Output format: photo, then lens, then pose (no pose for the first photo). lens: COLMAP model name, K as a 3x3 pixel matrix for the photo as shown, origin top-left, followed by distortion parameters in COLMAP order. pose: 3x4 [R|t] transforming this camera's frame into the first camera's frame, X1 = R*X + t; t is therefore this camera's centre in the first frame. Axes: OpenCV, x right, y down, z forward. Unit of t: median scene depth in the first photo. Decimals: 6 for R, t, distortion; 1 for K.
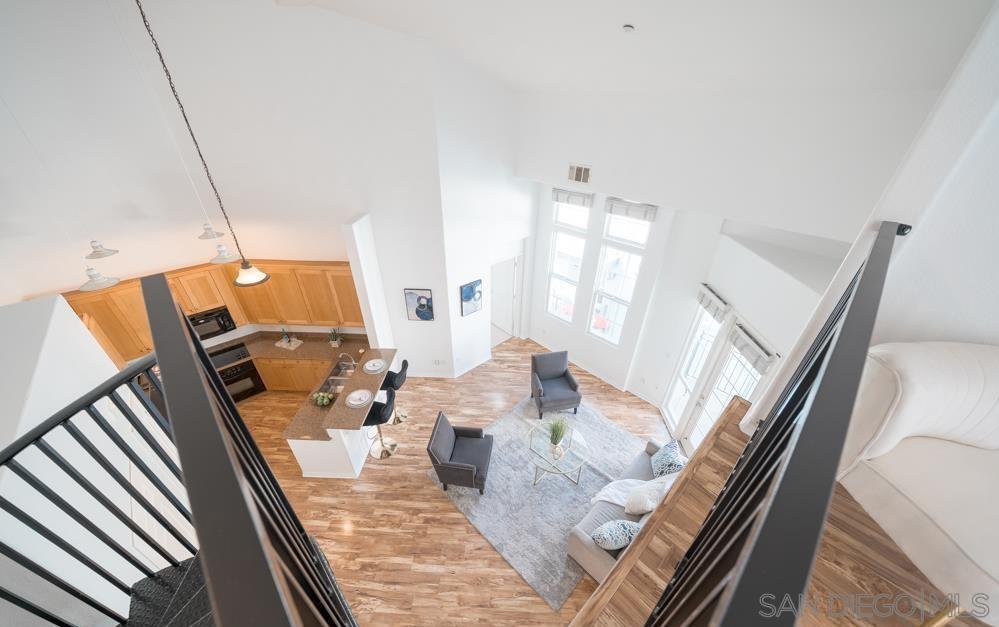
lens RADIAL K [[342.0, 0, 497.8], [0, 342.0, 336.2], [0, 0, 1]] dist [-0.000616, -0.000020]
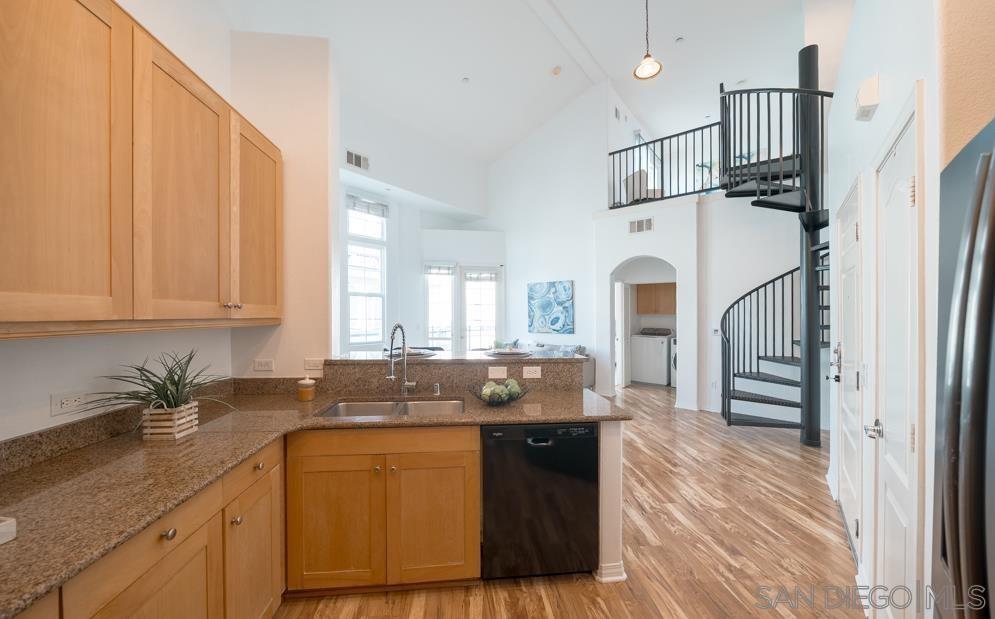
lens RADIAL K [[356.5, 0, 497.5], [0, 356.5, 309.5], [0, 0, 1]] dist [-0.000297, -0.000028]
pose [[-0.141848, -0.012626, 0.989808, -0.808436], [0.549957, 0.830394, 0.089406, 0.050493], [-0.823059, 0.557034, -0.110846, 0.866600]]
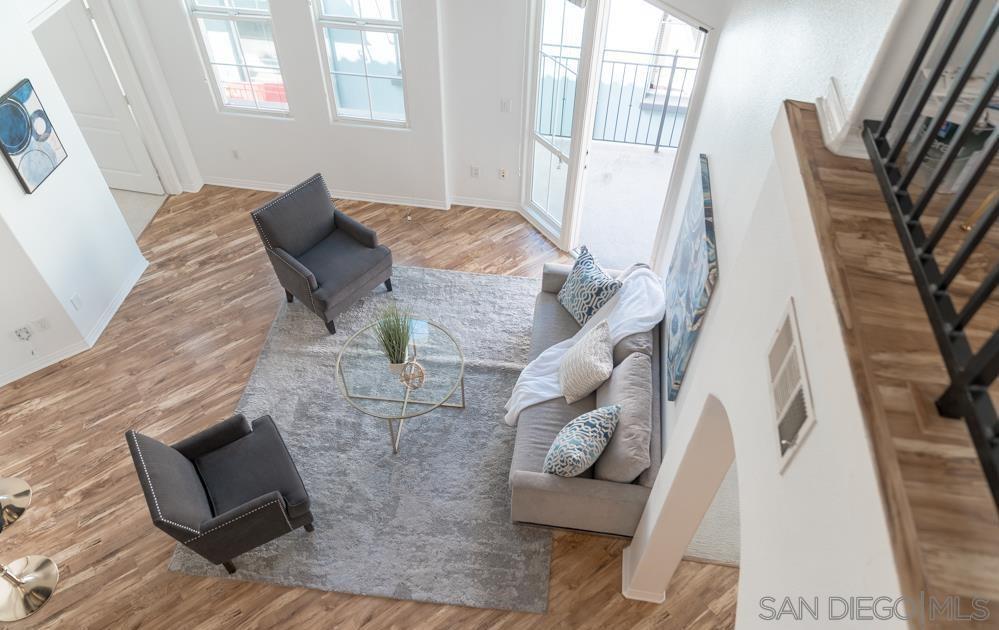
lens RADIAL K [[694.7, 0, 497.3], [0, 694.7, 328.2], [0, 0, 1]] dist [-0.016647, -0.000703]
pose [[0.782034, -0.470027, 0.409264, -0.093153], [0.343684, 0.873044, 0.345942, -0.016782], [-0.519908, -0.129881, 0.844291, 0.093812]]
